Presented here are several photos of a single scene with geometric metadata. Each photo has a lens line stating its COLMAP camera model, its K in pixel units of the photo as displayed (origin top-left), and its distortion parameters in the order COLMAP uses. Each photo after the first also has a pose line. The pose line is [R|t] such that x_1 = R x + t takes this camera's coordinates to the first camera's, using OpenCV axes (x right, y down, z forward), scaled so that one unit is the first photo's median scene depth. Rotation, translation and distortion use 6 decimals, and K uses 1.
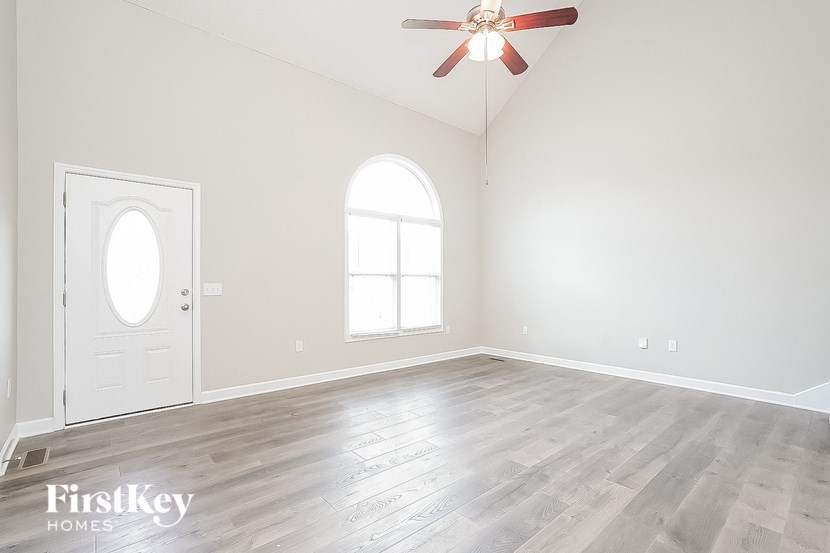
lens RADIAL K [[372.4, 0, 410.9], [0, 372.4, 280.2], [0, 0, 1]] dist [-0.000727, -0.000051]
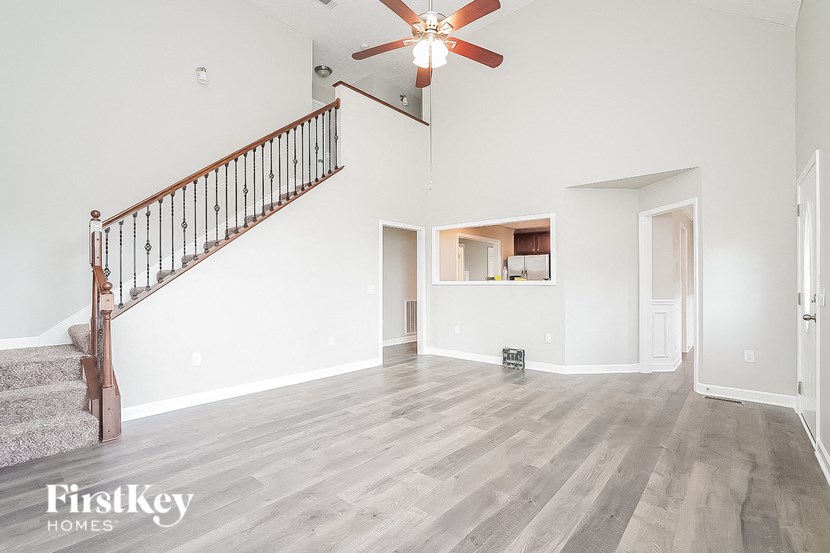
lens RADIAL K [[372.4, 0, 410.9], [0, 372.4, 280.2], [0, 0, 1]] dist [-0.000727, -0.000051]
pose [[-0.989575, -0.000528, -0.144017, 0.395118], [0.000643, 0.999967, -0.008086, -0.000750], [0.144017, -0.008094, -0.989542, 1.955284]]
